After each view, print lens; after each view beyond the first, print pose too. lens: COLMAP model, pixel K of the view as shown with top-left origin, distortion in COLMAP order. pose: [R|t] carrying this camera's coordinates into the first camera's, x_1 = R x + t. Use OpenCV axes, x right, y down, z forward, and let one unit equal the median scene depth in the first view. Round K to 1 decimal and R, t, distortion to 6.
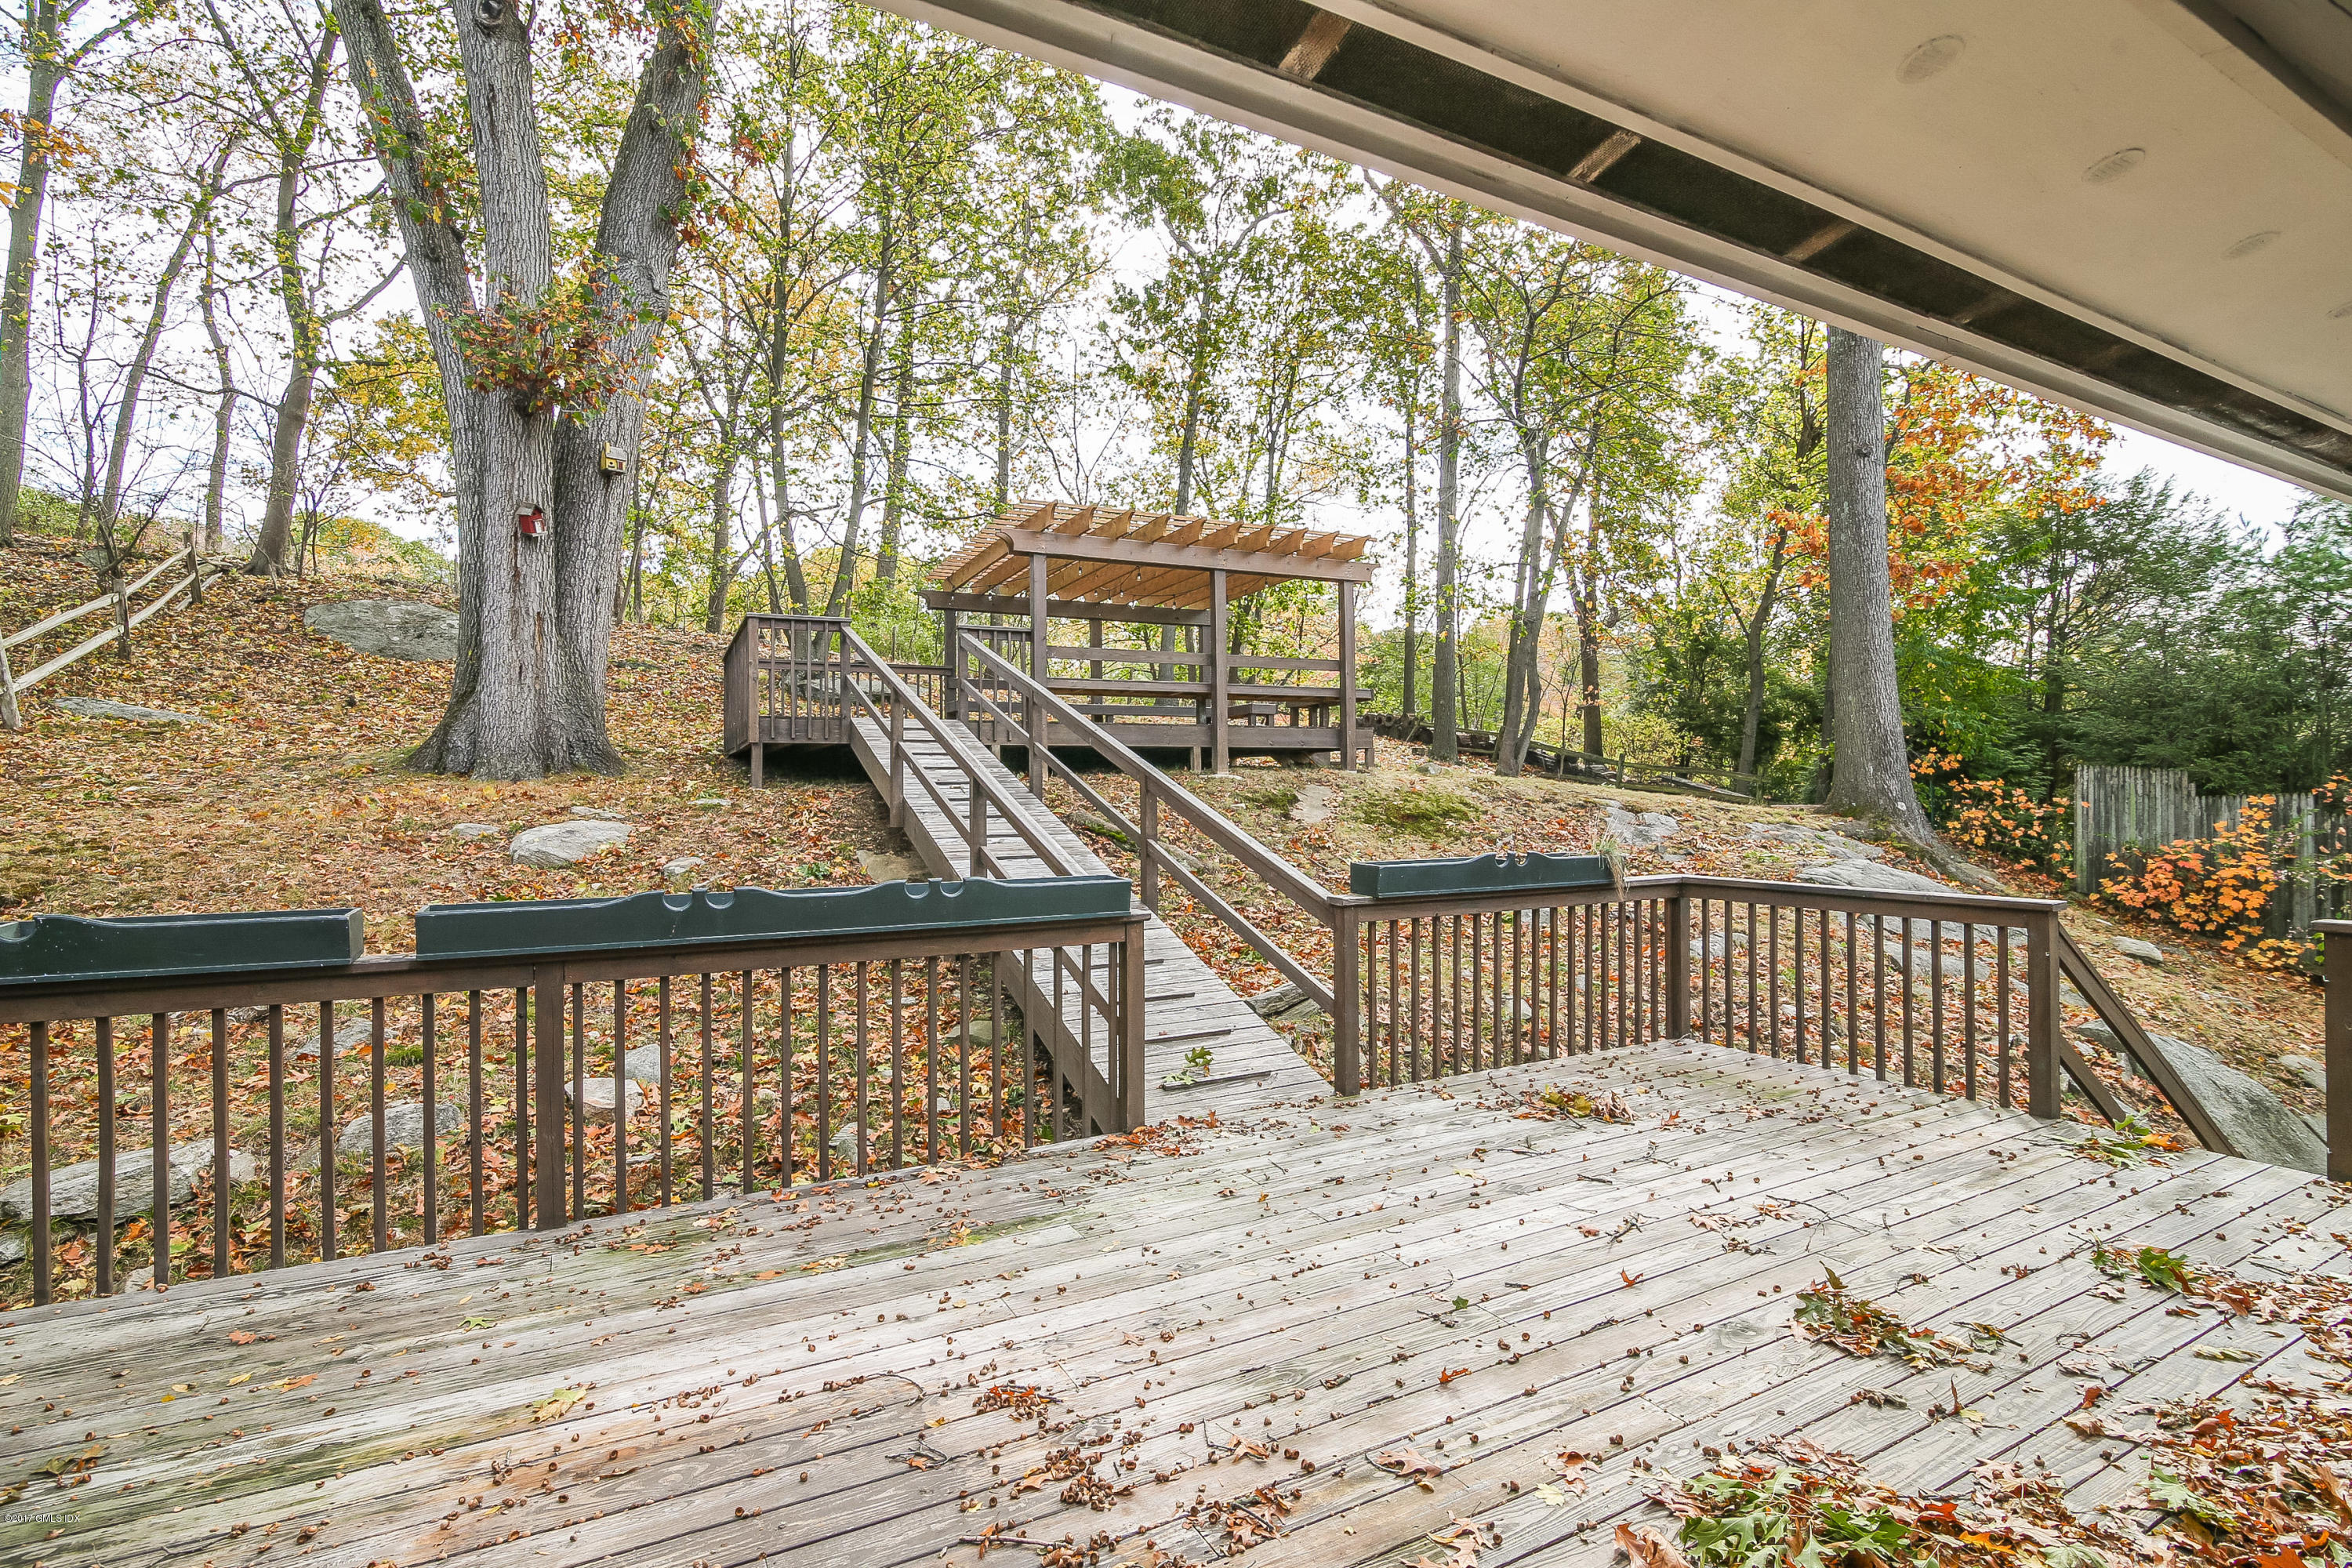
lens RADIAL K [[1086.3, 0, 1169.1], [0, 1086.3, 787.2], [0, 0, 1]] dist [-0.004200, -0.000270]
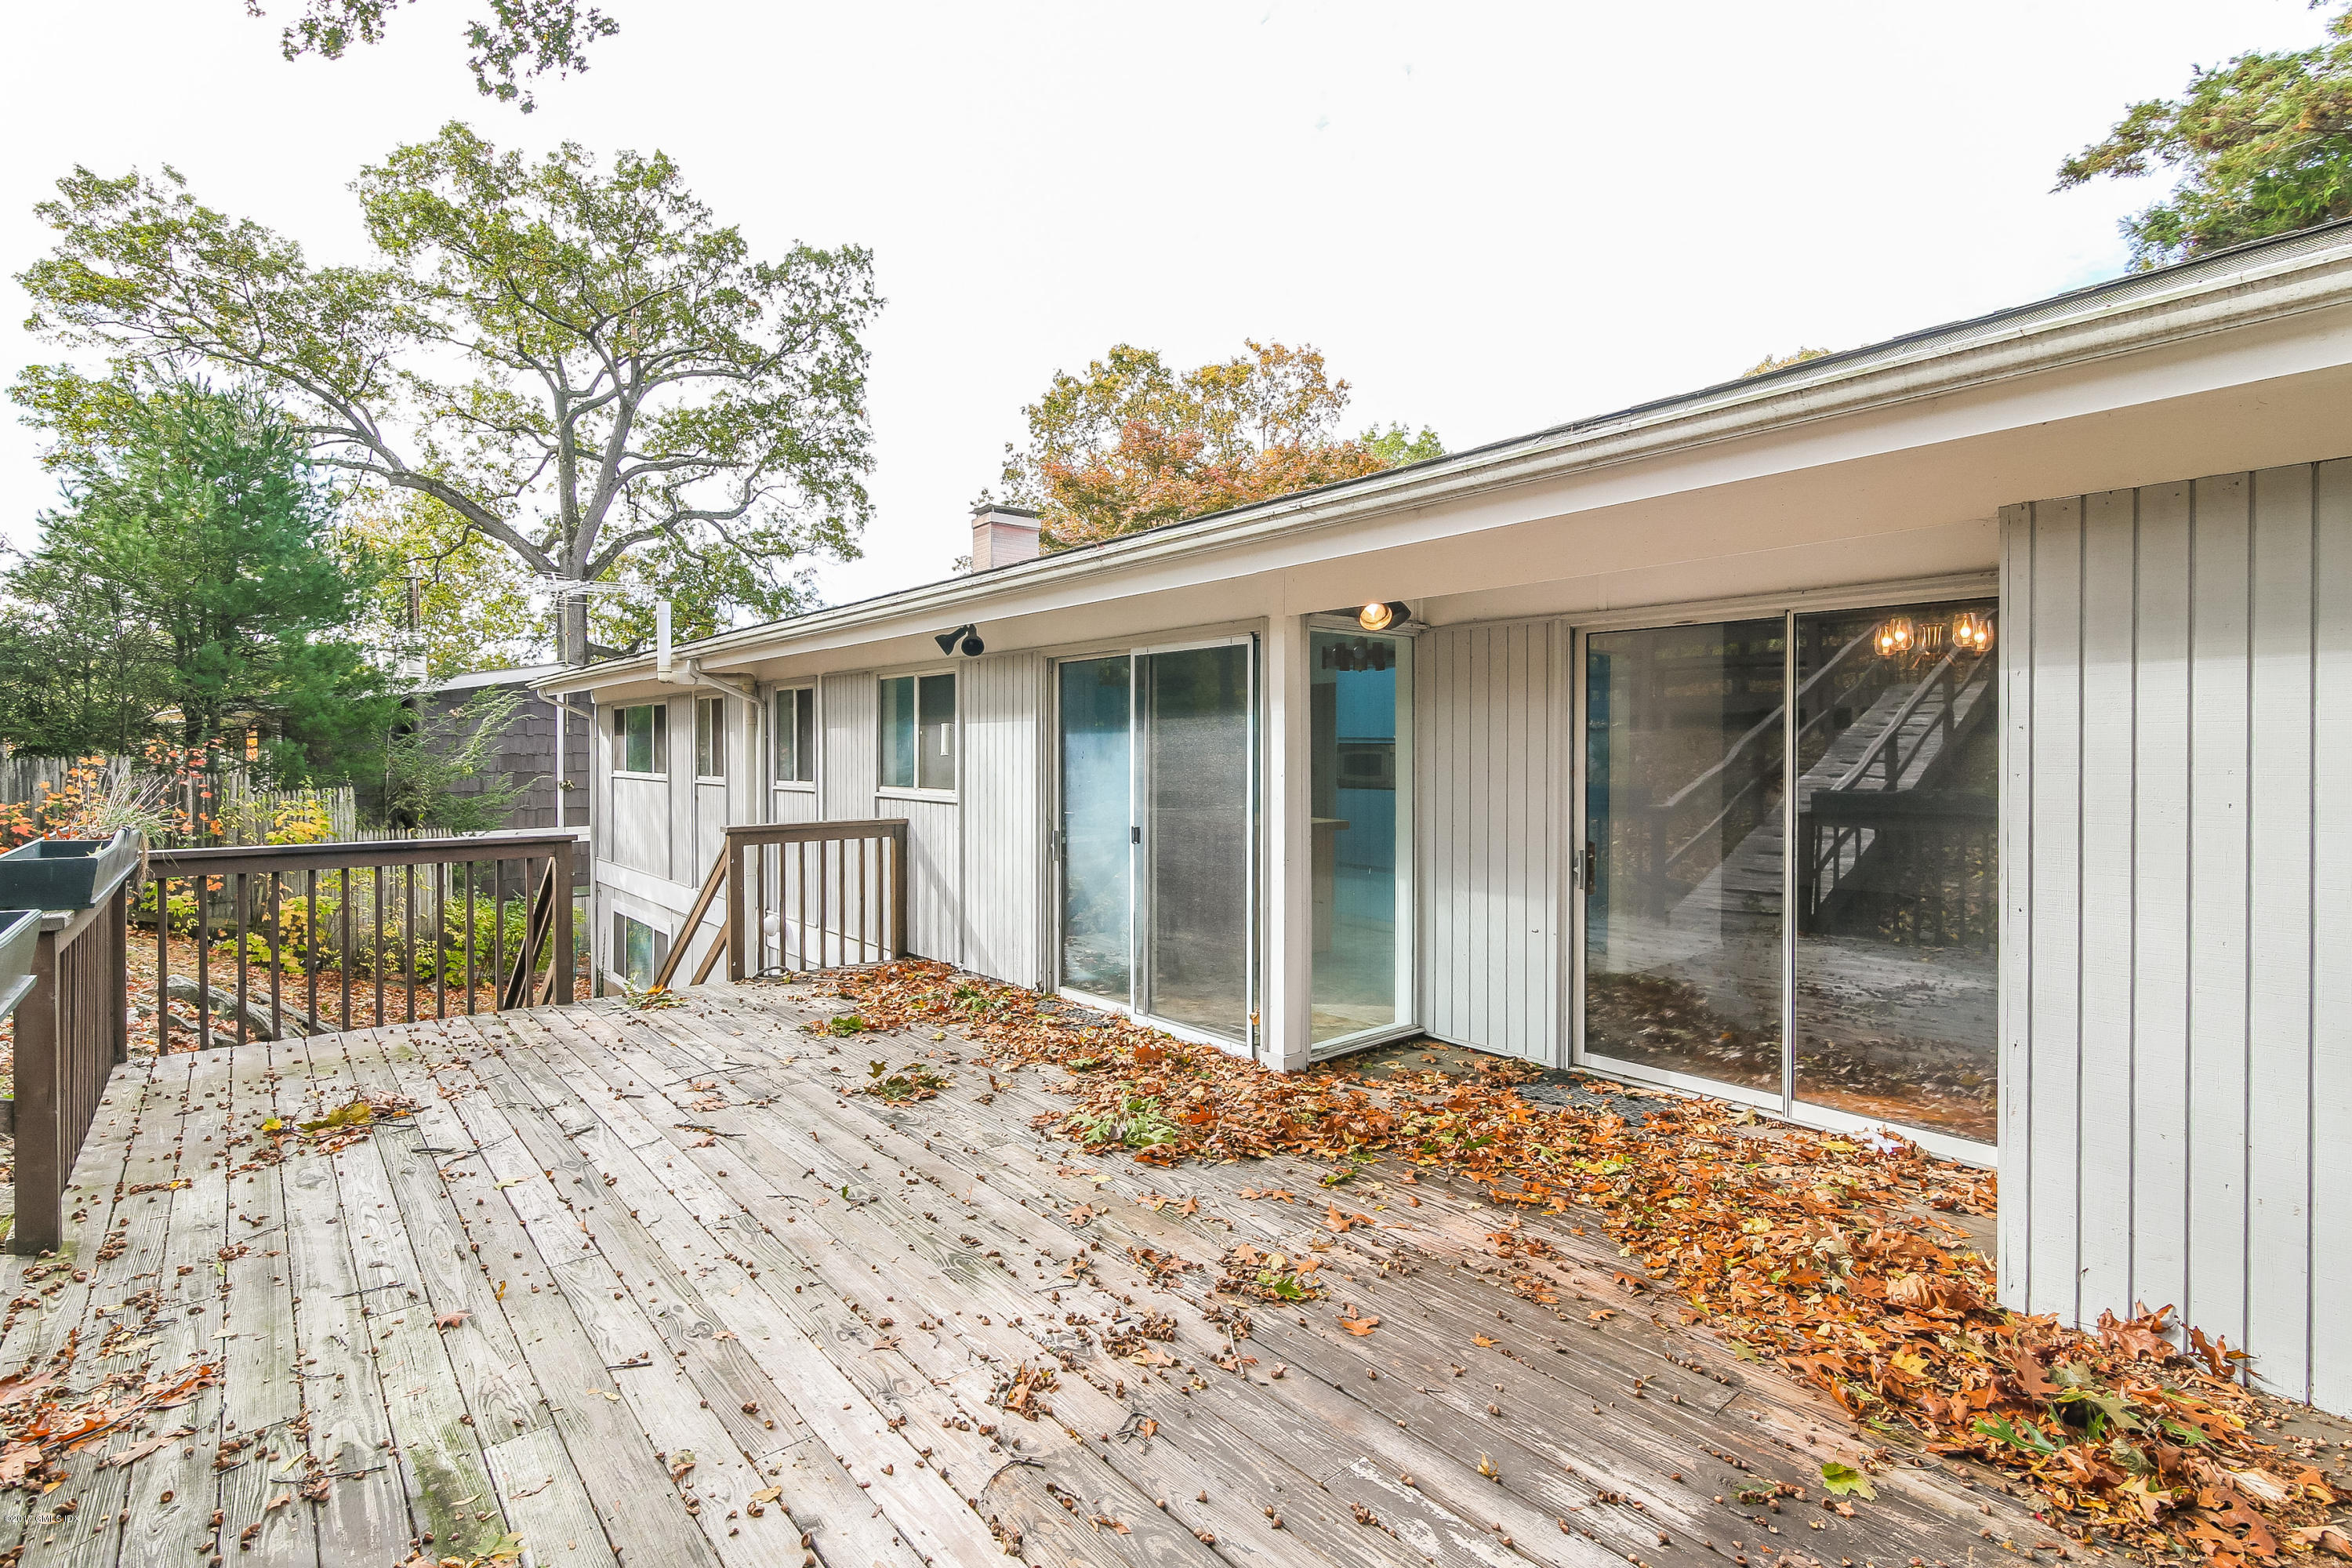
lens RADIAL K [[1086.3, 0, 1177.3], [0, 1086.3, 768.0], [0, 0, 1]] dist [-0.004200, -0.000270]
pose [[-0.217649, -0.007625, 0.975997, -0.732568], [-0.003564, 0.999969, 0.007018, 0.028564], [-0.976021, -0.001951, -0.217669, 0.753574]]
